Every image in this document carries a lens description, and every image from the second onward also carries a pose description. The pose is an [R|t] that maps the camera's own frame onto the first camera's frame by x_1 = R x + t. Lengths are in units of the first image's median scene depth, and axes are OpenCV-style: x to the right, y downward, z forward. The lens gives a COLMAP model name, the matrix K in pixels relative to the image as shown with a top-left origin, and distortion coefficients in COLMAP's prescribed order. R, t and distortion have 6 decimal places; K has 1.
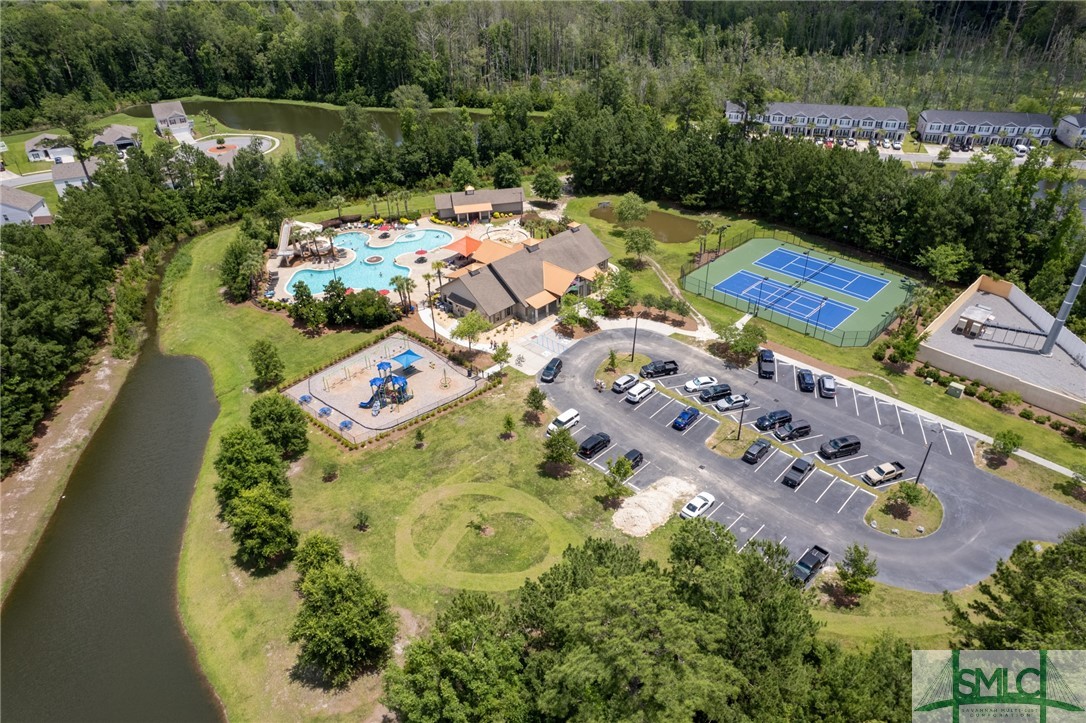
lens RADIAL K [[698.0, 0, 558.7], [0, 698.0, 362.6], [0, 0, 1]] dist [-0.082301, 0.073428]
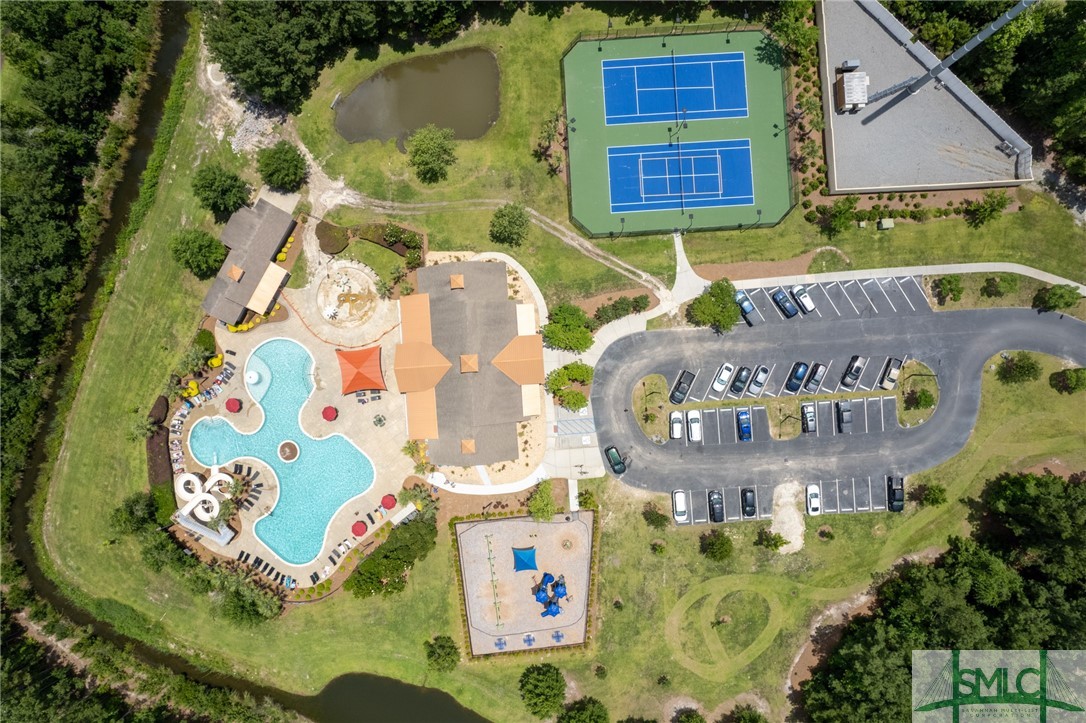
lens RADIAL K [[698.0, 0, 558.7], [0, 698.0, 362.6], [0, 0, 1]] dist [-0.082301, 0.073428]
pose [[0.681825, -0.731515, 0.000573, 0.030703], [0.404959, 0.378104, 0.832493, -0.753101], [-0.609198, -0.567383, 0.554035, 0.412188]]
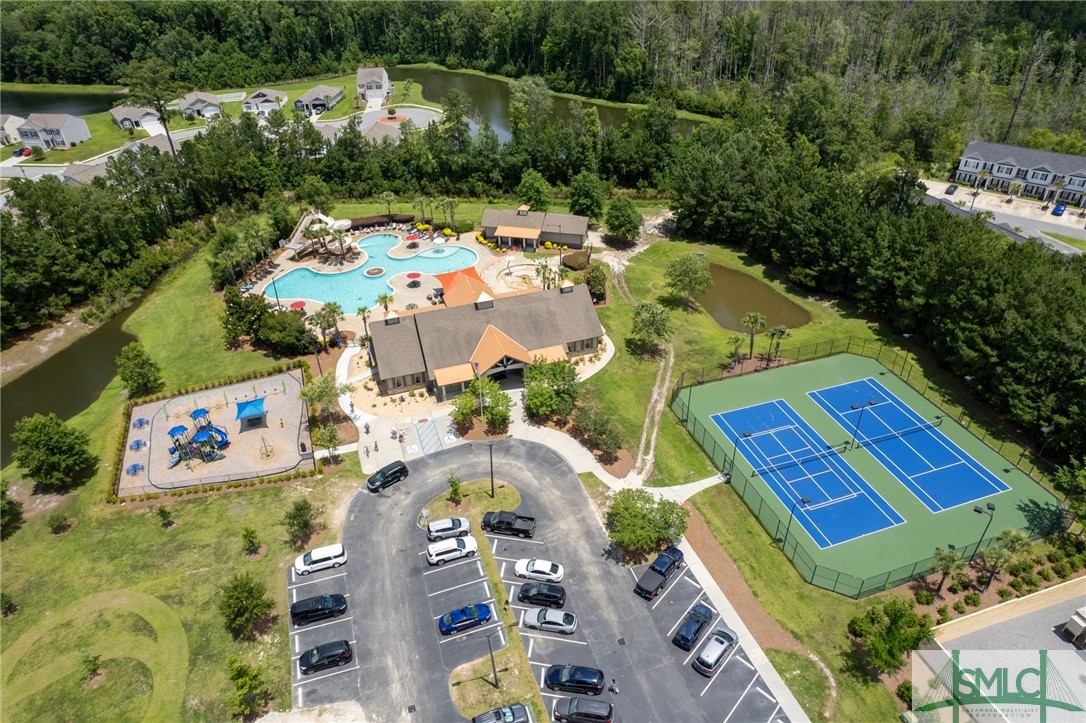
lens RADIAL K [[698.0, 0, 558.7], [0, 698.0, 362.6], [0, 0, 1]] dist [-0.082301, 0.073428]
pose [[0.885569, 0.256597, -0.387203, 0.319949], [-0.247845, 0.966020, 0.073333, -0.161666], [0.392863, 0.031025, 0.919074, 0.282989]]
